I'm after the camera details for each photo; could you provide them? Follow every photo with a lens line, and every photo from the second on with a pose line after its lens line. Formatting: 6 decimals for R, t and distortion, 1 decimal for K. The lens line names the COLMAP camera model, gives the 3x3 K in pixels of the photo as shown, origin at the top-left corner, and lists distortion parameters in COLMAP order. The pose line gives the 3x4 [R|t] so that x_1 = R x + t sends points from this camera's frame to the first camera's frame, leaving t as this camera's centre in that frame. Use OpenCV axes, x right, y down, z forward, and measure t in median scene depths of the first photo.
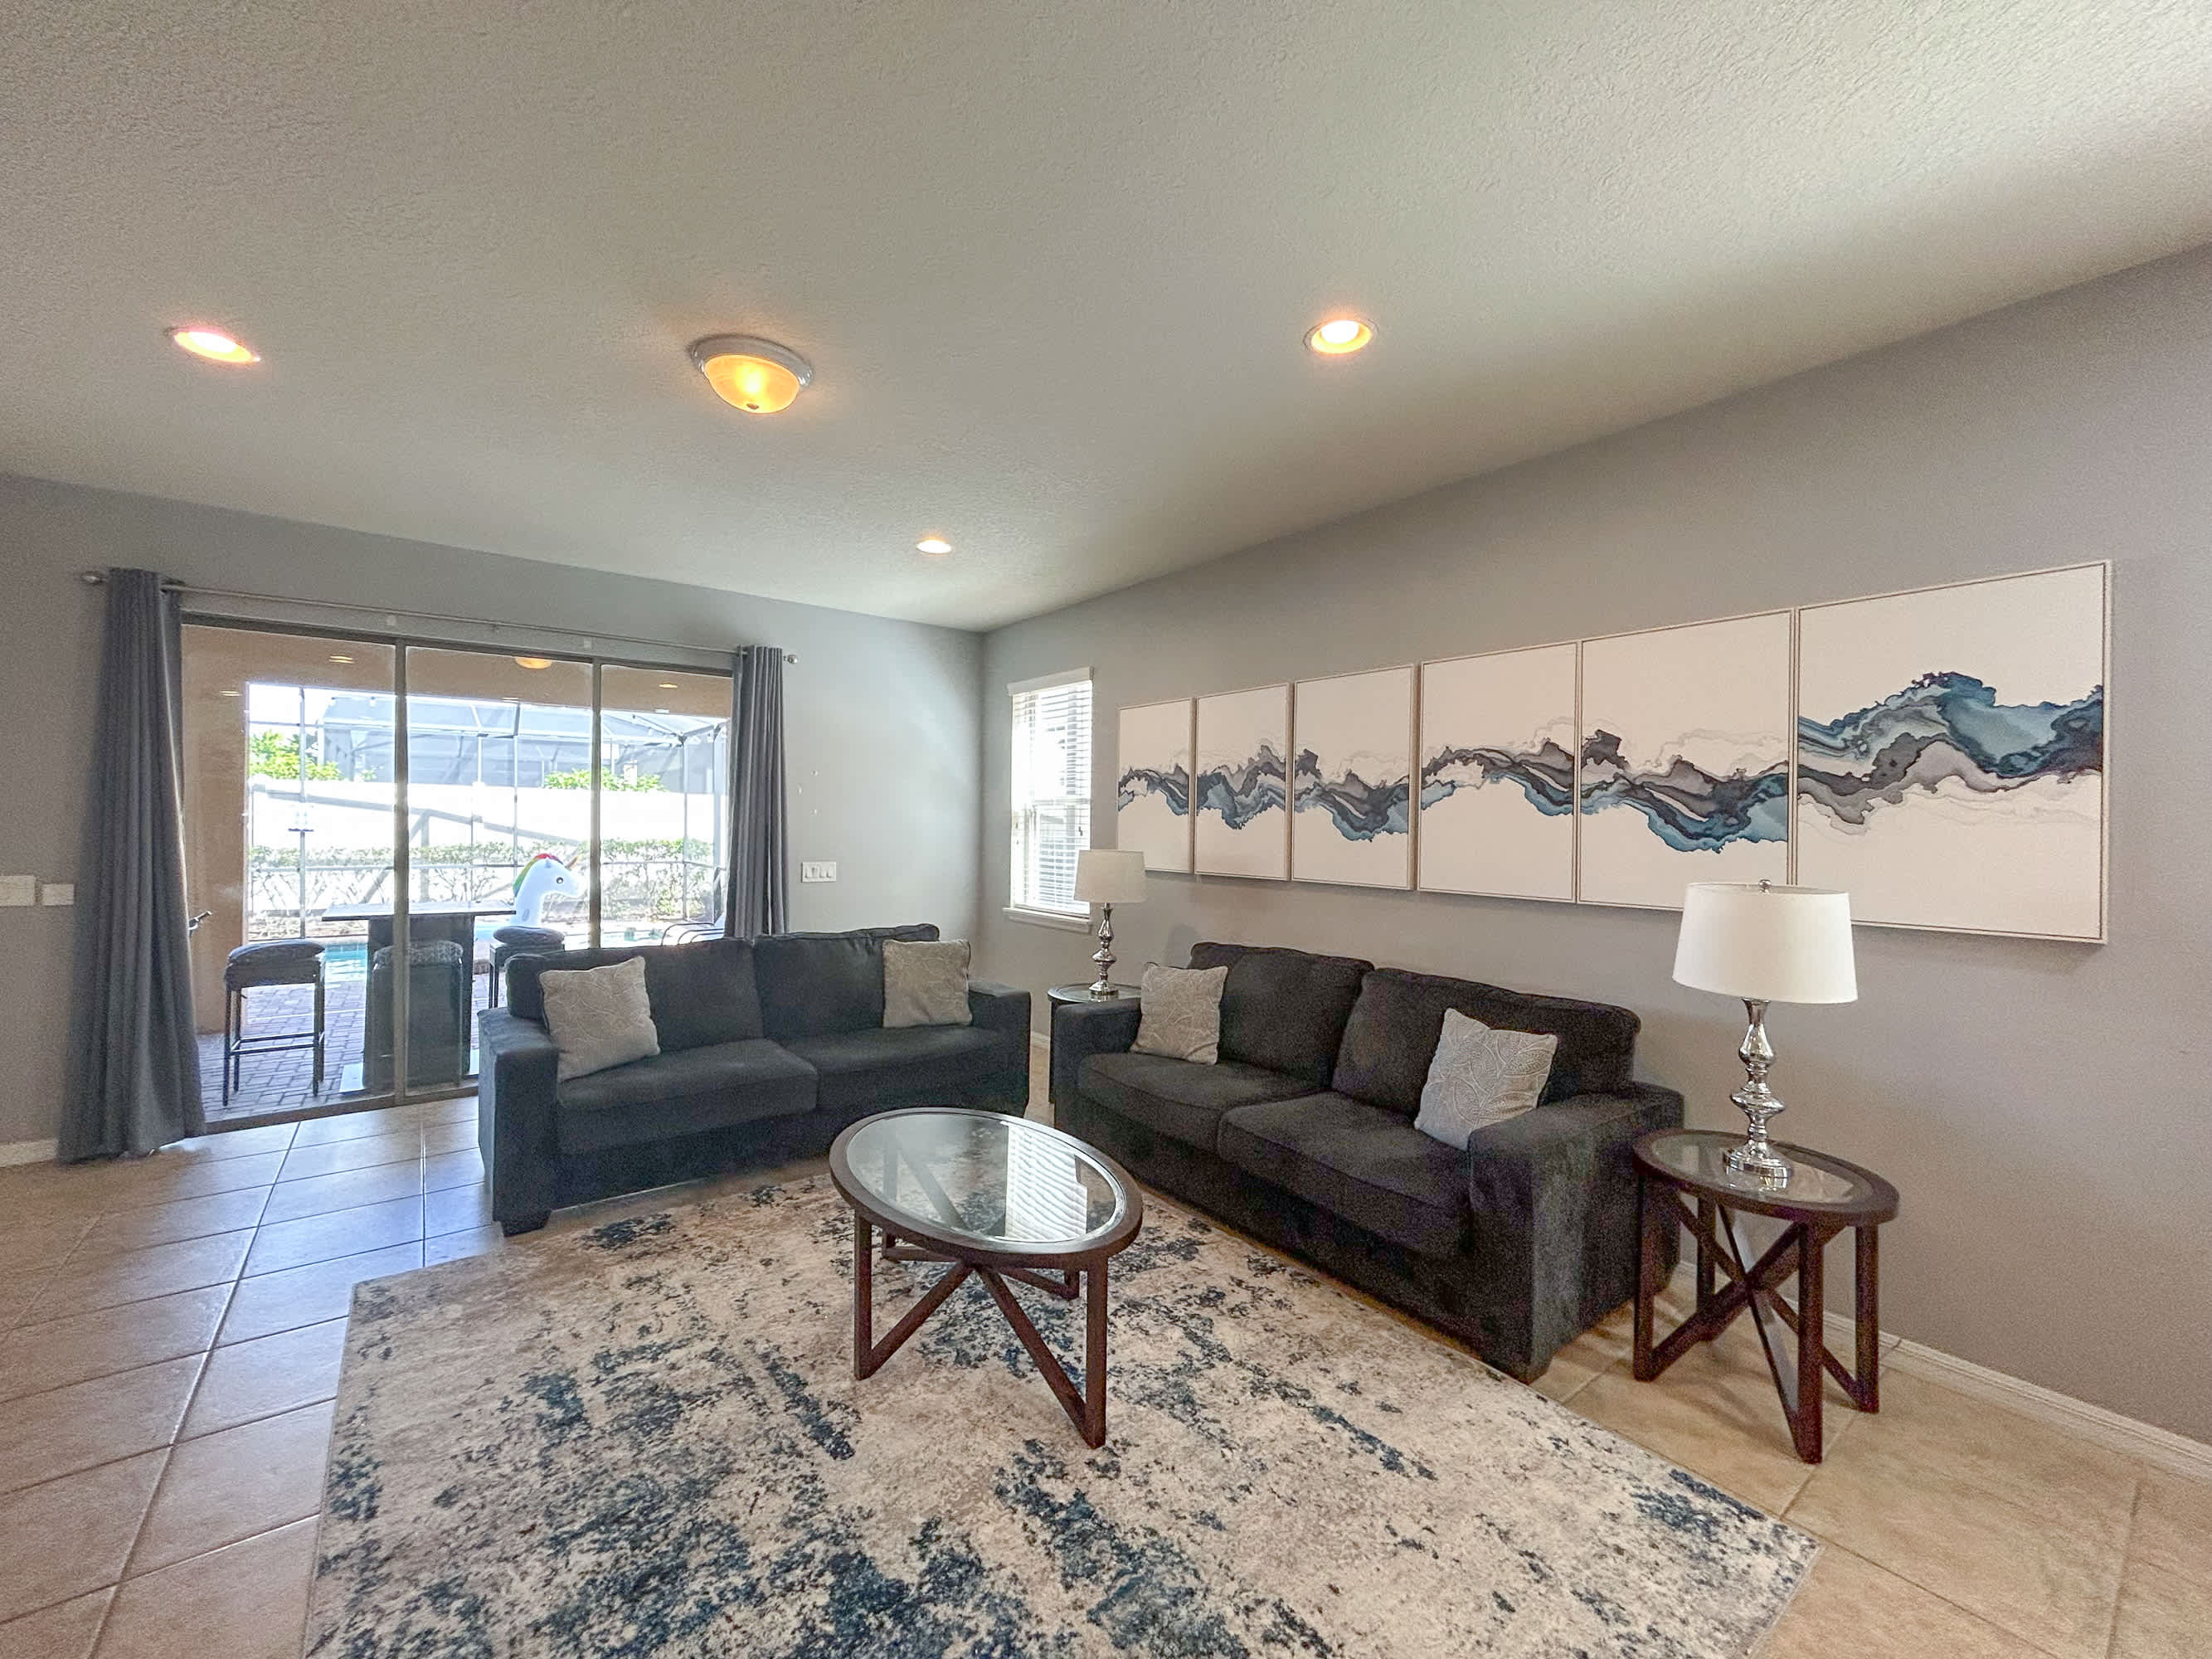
lens RADIAL K [[886.3, 0, 1100.4], [0, 886.3, 823.0], [0, 0, 1]] dist [0.002041, -0.001087]
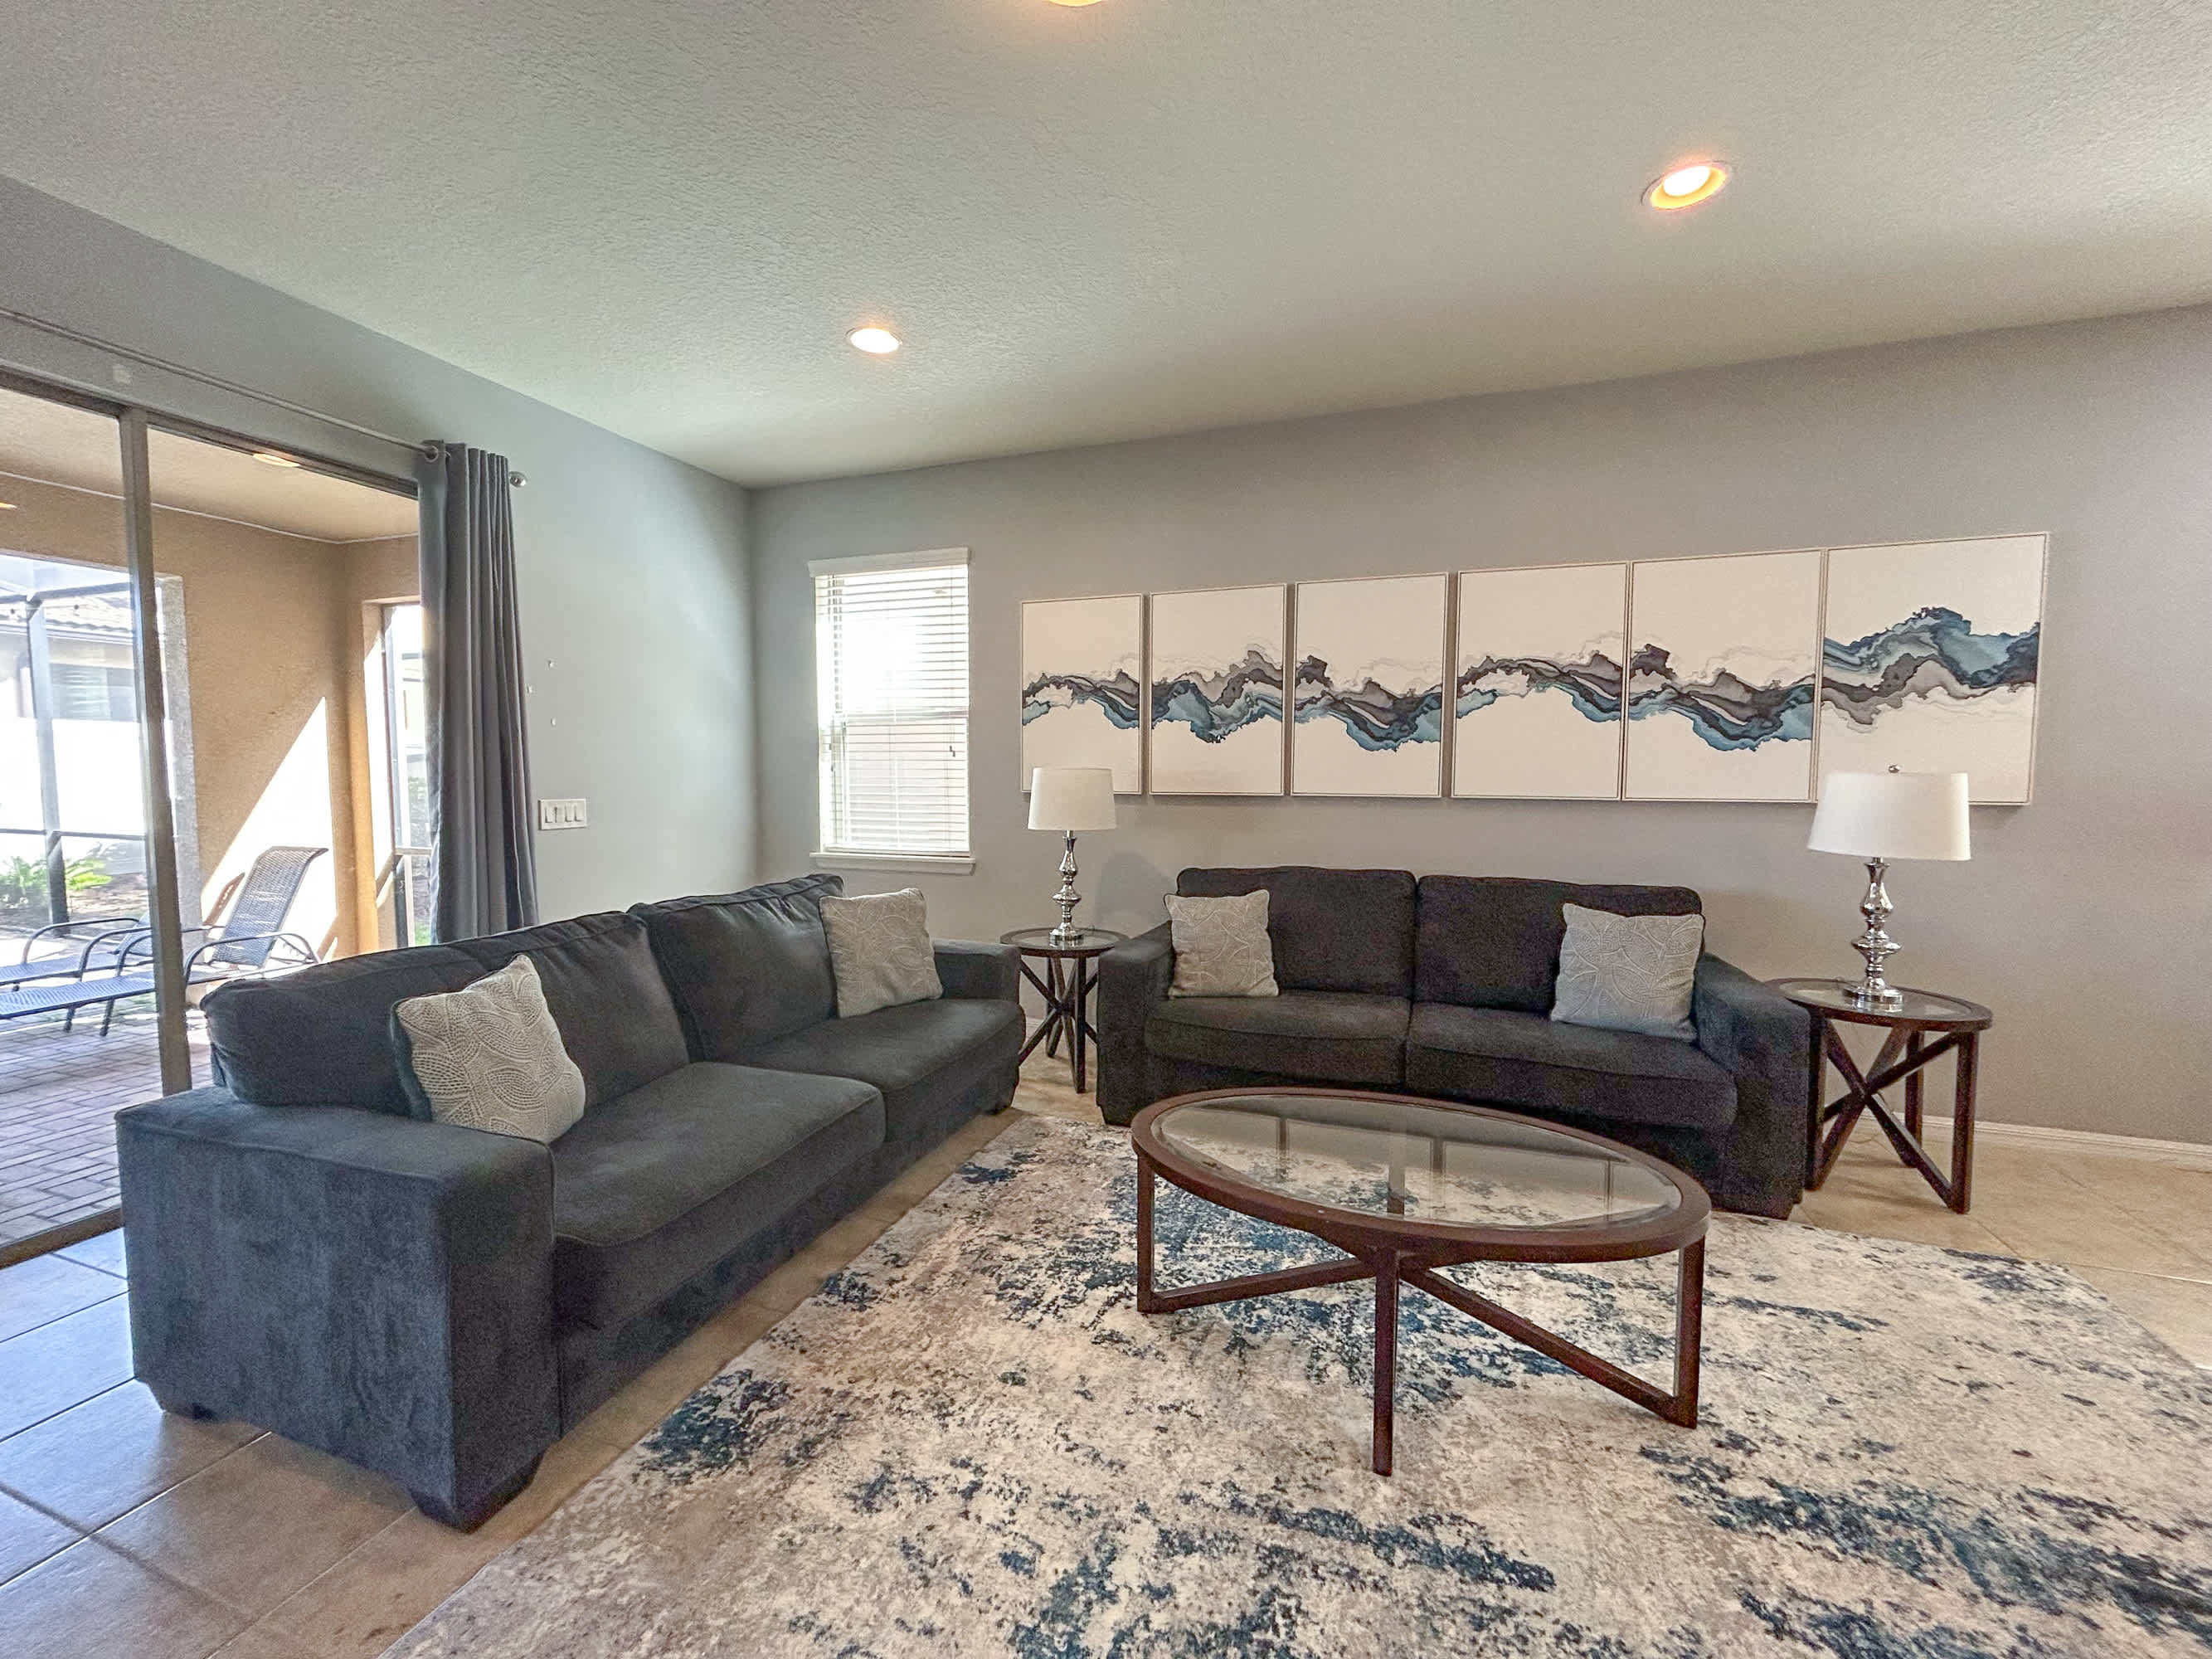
lens RADIAL K [[886.3, 0, 1105.4], [0, 886.3, 825.0], [0, 0, 1]] dist [0.002041, -0.001087]
pose [[0.844727, -0.045235, 0.533282, -0.613299], [0.008655, 0.997446, 0.070898, 0.036636], [-0.535127, -0.055274, 0.842961, 0.406902]]
